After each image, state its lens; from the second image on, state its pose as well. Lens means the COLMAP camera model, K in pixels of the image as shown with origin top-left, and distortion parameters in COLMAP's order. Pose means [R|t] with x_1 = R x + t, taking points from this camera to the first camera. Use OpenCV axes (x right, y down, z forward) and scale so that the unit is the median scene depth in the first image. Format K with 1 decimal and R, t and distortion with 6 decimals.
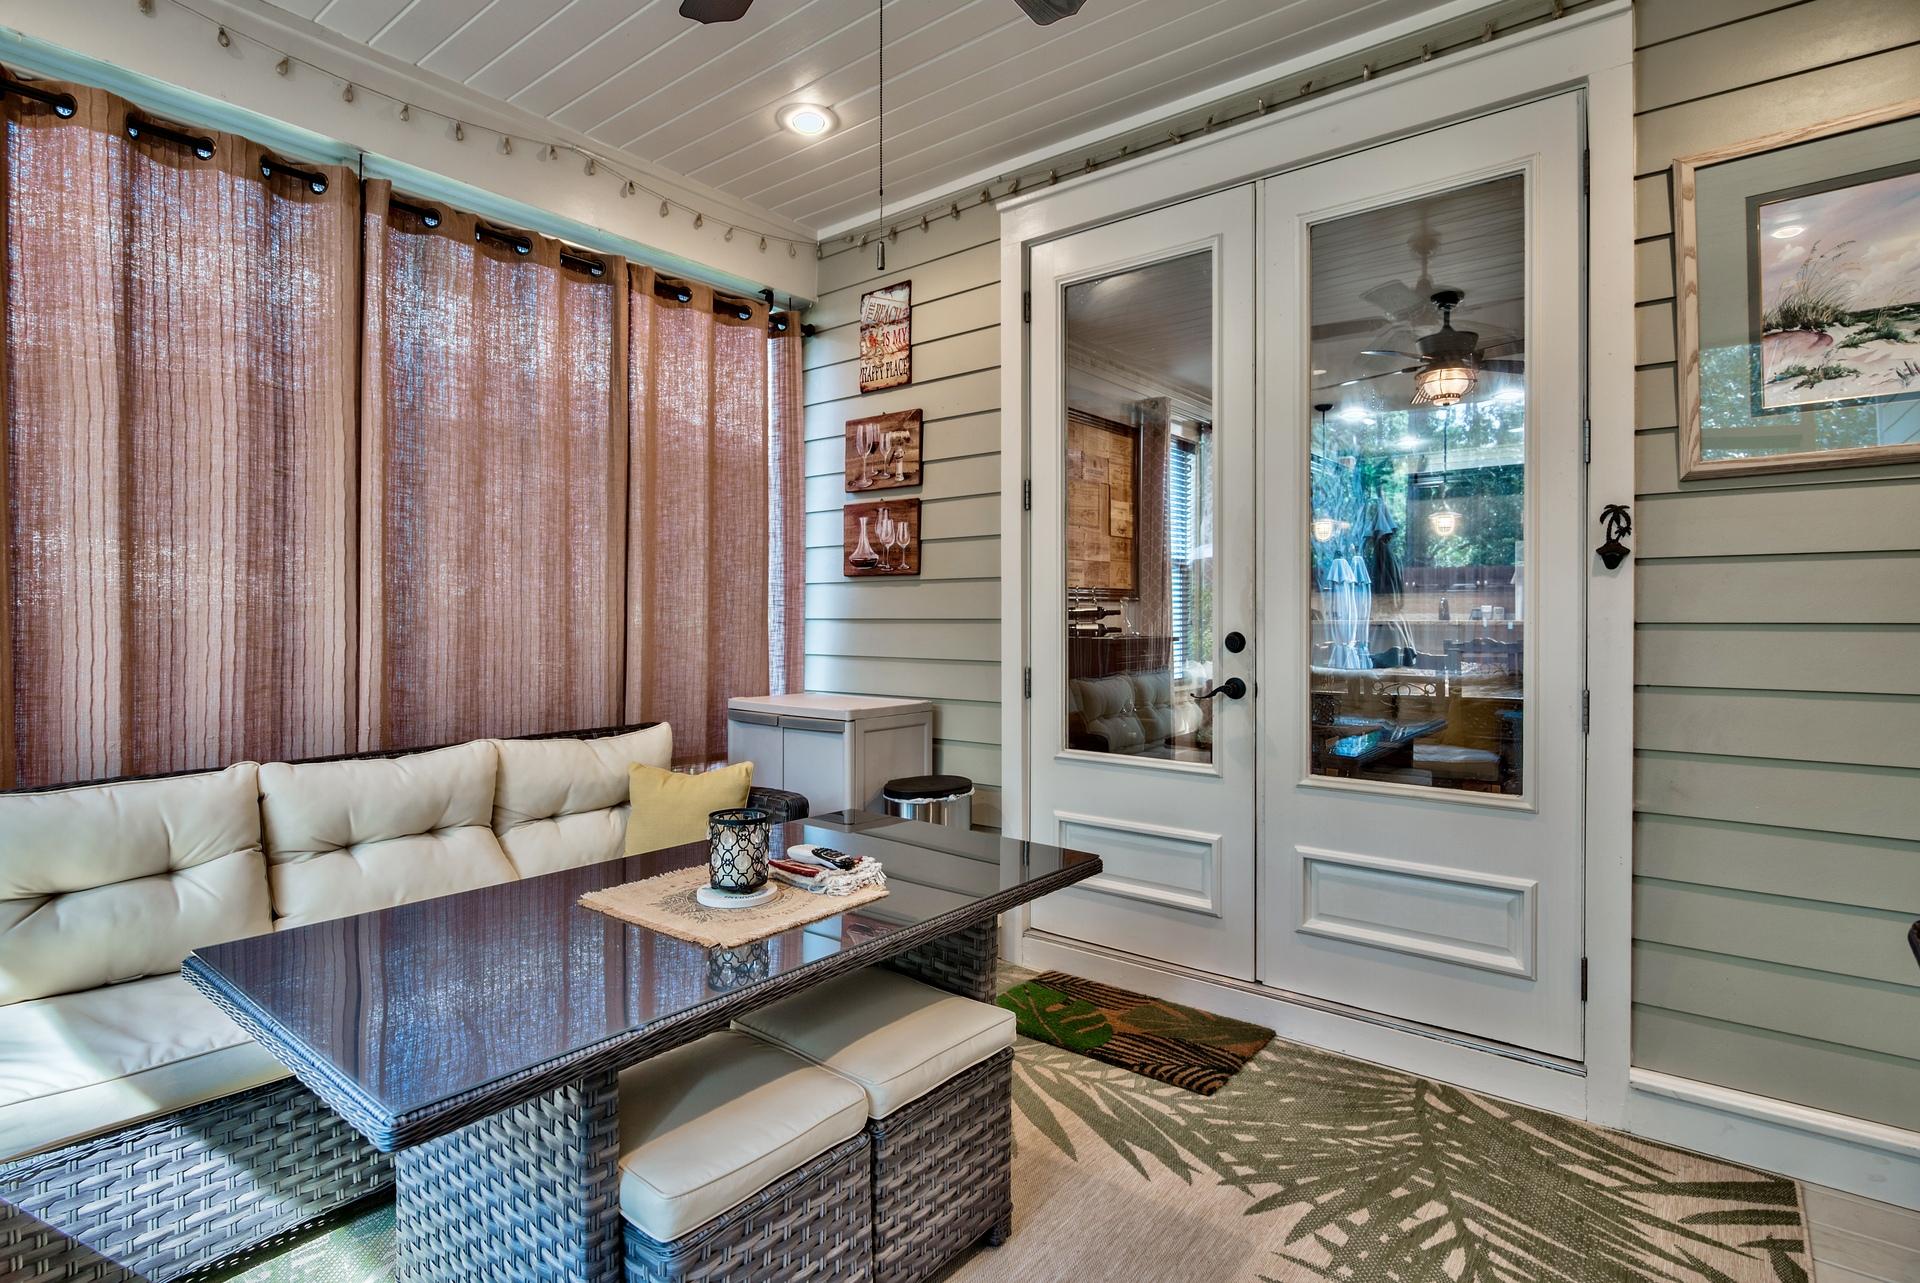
lens RADIAL K [[978.8, 0, 962.8], [0, 978.8, 610.8], [0, 0, 1]] dist [0.000179, -0.000061]
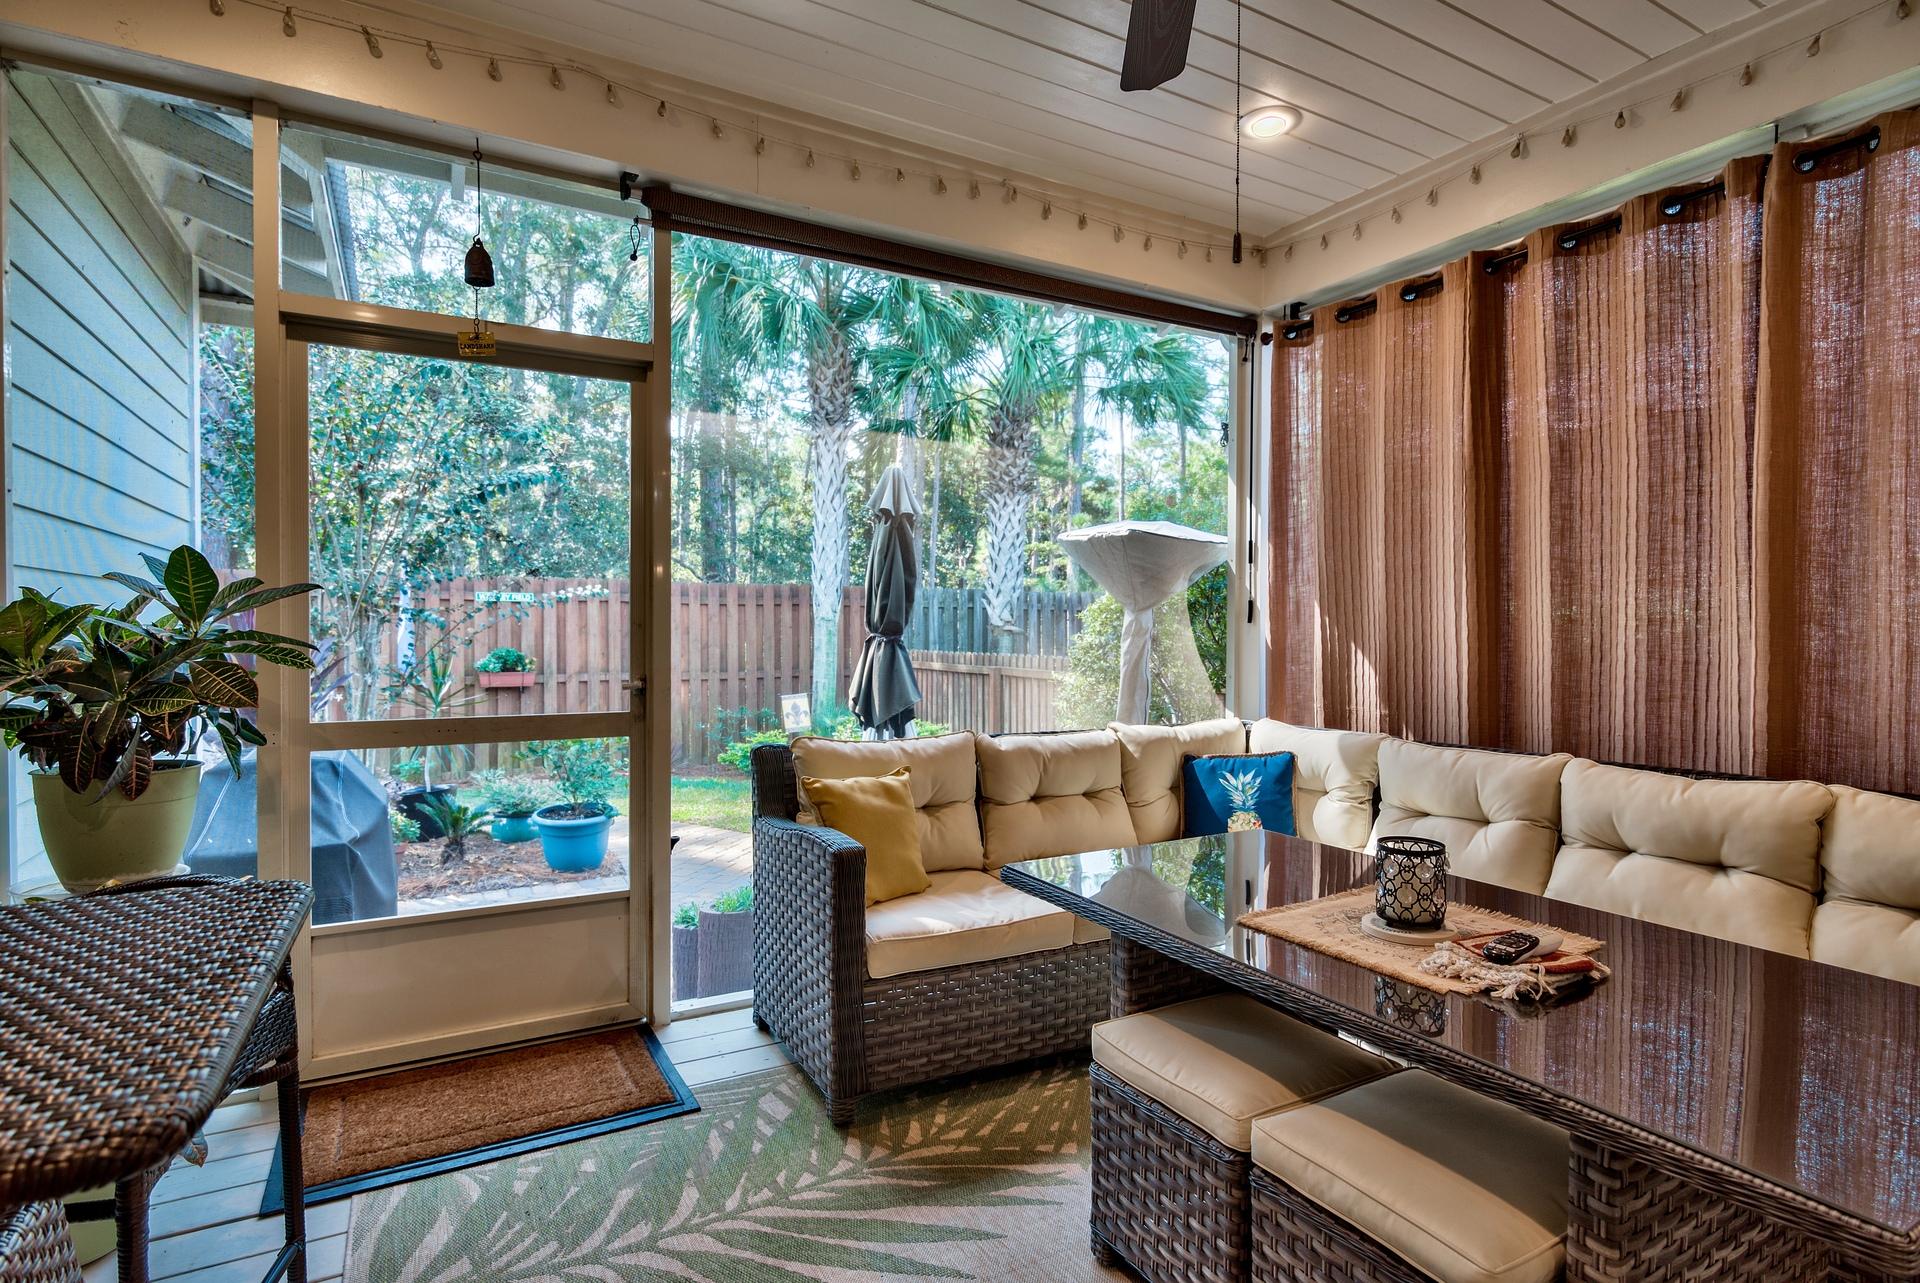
lens RADIAL K [[947.6, 0, 947.0], [0, 947.6, 630.4], [0, 0, 1]] dist [0.000297, -0.000054]
pose [[-0.378655, 0.005906, -0.925519, 0.553342], [0.007587, 0.999966, 0.003277, -0.003285], [0.925507, -0.005782, -0.378687, 0.677310]]
